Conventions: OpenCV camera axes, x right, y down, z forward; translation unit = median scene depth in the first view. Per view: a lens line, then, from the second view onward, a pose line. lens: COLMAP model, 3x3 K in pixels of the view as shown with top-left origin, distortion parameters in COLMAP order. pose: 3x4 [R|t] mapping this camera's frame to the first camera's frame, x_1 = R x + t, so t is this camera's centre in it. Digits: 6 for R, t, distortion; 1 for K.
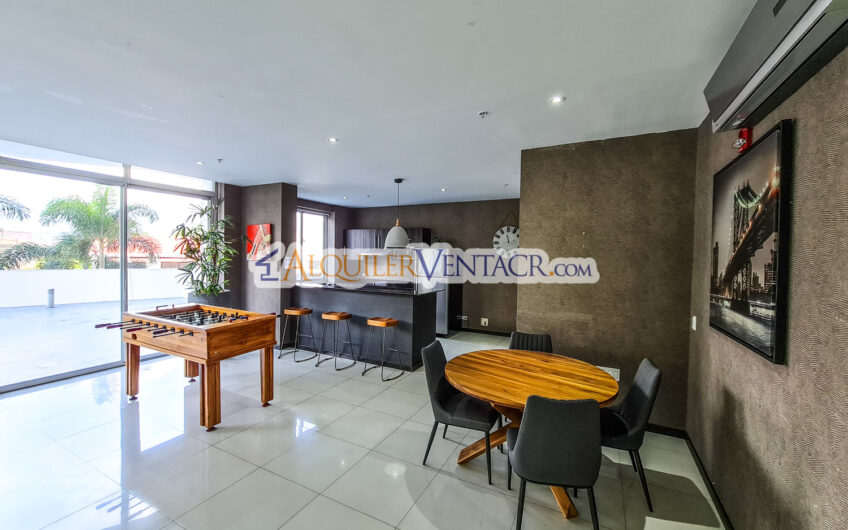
lens RADIAL K [[345.6, 0, 417.3], [0, 345.6, 262.2], [0, 0, 1]] dist [-0.001244, -0.001650]
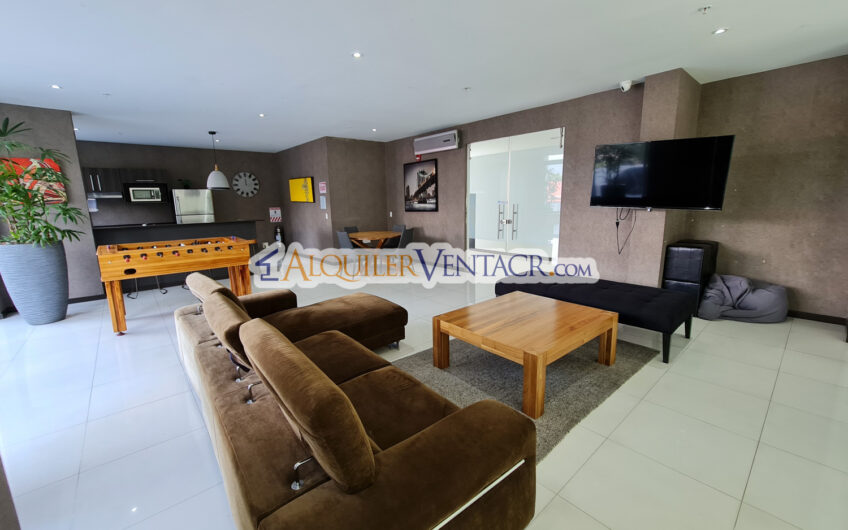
lens RADIAL K [[345.6, 0, 417.3], [0, 345.6, 262.2], [0, 0, 1]] dist [-0.001244, -0.001650]
pose [[0.374100, -0.193839, 0.906904, -1.414594], [0.046737, 0.980610, 0.190314, 0.024050], [-0.926210, -0.028810, 0.375906, -0.229005]]
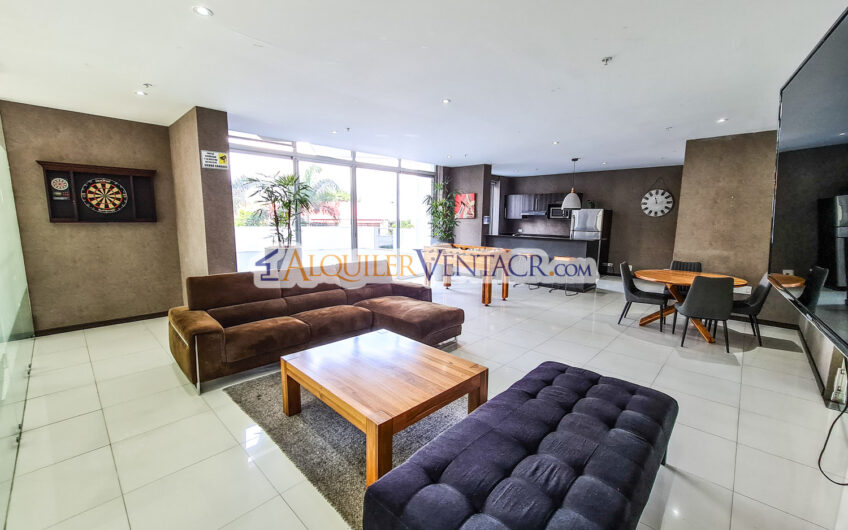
lens RADIAL K [[345.6, 0, 417.3], [0, 345.6, 262.2], [0, 0, 1]] dist [-0.001244, -0.001650]
pose [[0.961051, 0.030702, -0.274660, -0.383934], [-0.000484, 0.993996, 0.109417, 0.031076], [0.276370, -0.105022, 0.955296, -0.778581]]
